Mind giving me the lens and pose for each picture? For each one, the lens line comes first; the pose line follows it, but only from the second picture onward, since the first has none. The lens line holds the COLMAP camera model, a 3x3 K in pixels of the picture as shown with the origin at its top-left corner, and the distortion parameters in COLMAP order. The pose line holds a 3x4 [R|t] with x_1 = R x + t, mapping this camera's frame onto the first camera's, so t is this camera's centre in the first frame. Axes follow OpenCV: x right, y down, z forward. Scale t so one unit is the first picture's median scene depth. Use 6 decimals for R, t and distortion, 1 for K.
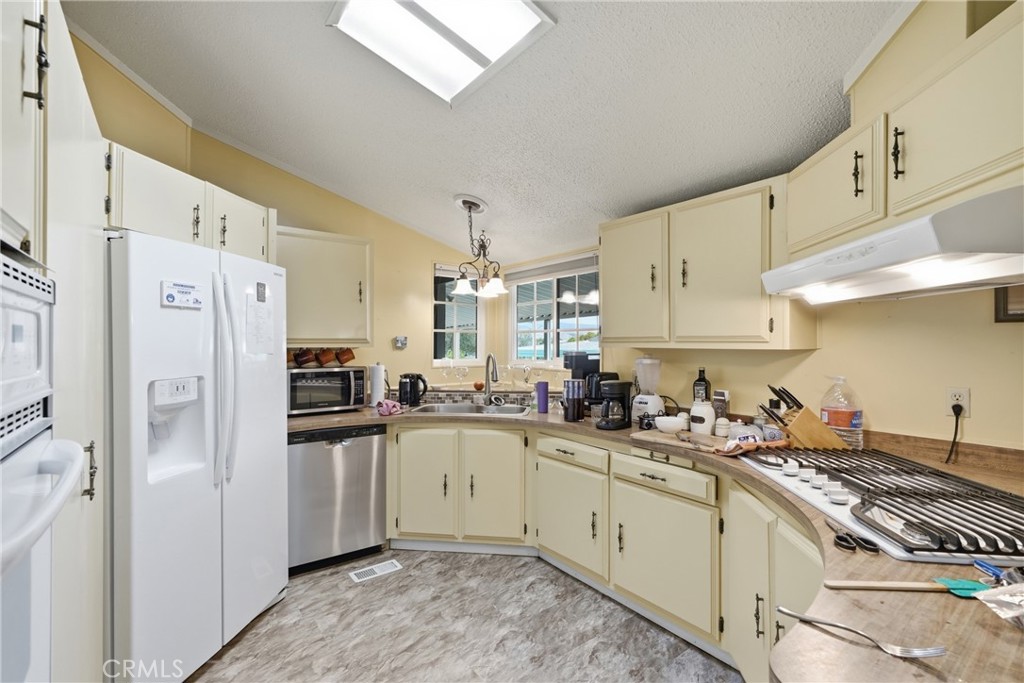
lens RADIAL K [[456.9, 0, 512.4], [0, 456.9, 339.4], [0, 0, 1]] dist [0.001466, -0.000159]
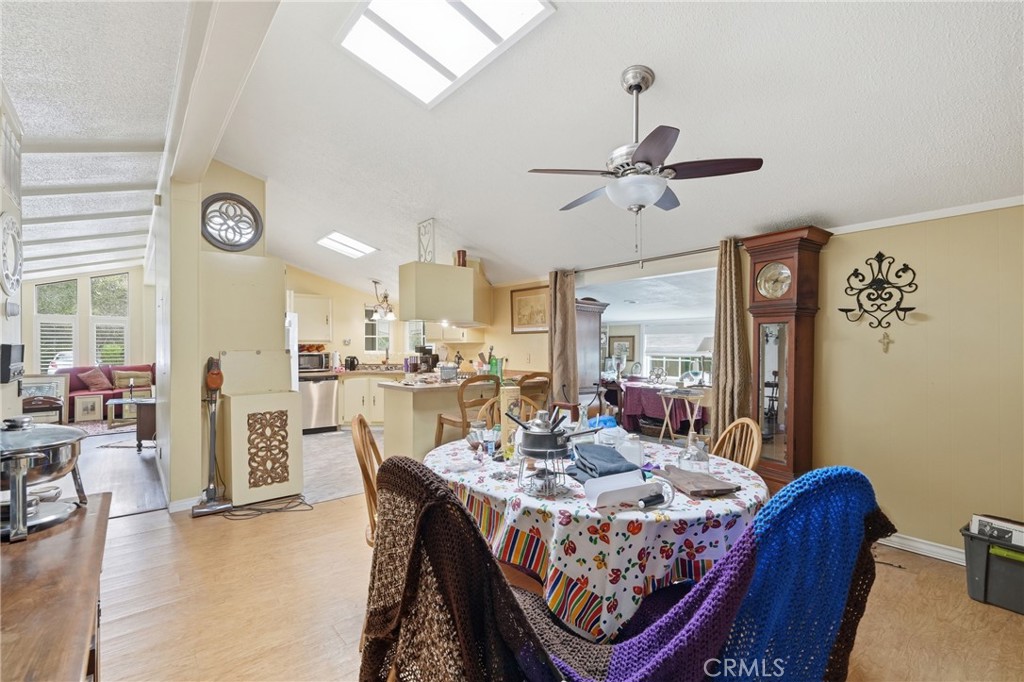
lens RADIAL K [[456.9, 0, 512.7], [0, 456.9, 342.9], [0, 0, 1]] dist [0.001466, -0.000159]
pose [[0.998406, -0.005030, 0.056219, 0.473245], [0.005017, 0.999987, 0.000376, 0.016048], [-0.056220, -0.000093, 0.998418, -1.360089]]
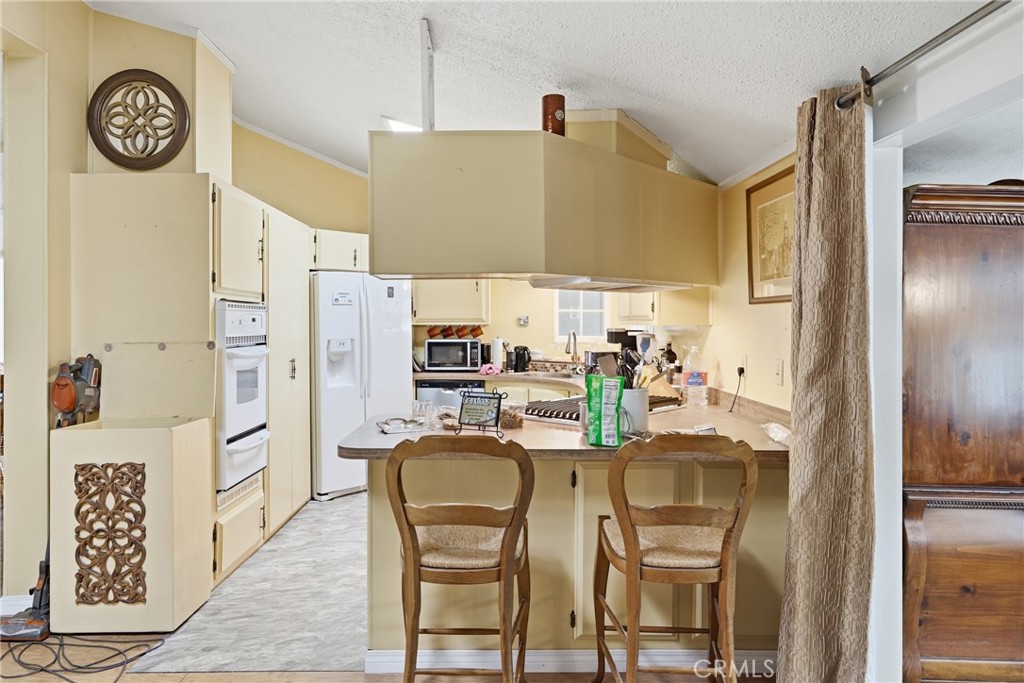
lens RADIAL K [[646.9, 0, 507.9], [0, 646.9, 318.5], [0, 0, 1]] dist [-0.014435, 0.001331]
pose [[0.812716, -0.006511, -0.582624, 0.863052], [0.007775, 0.999970, -0.000330, -0.000103], [0.582609, -0.004262, 0.812742, -0.503015]]
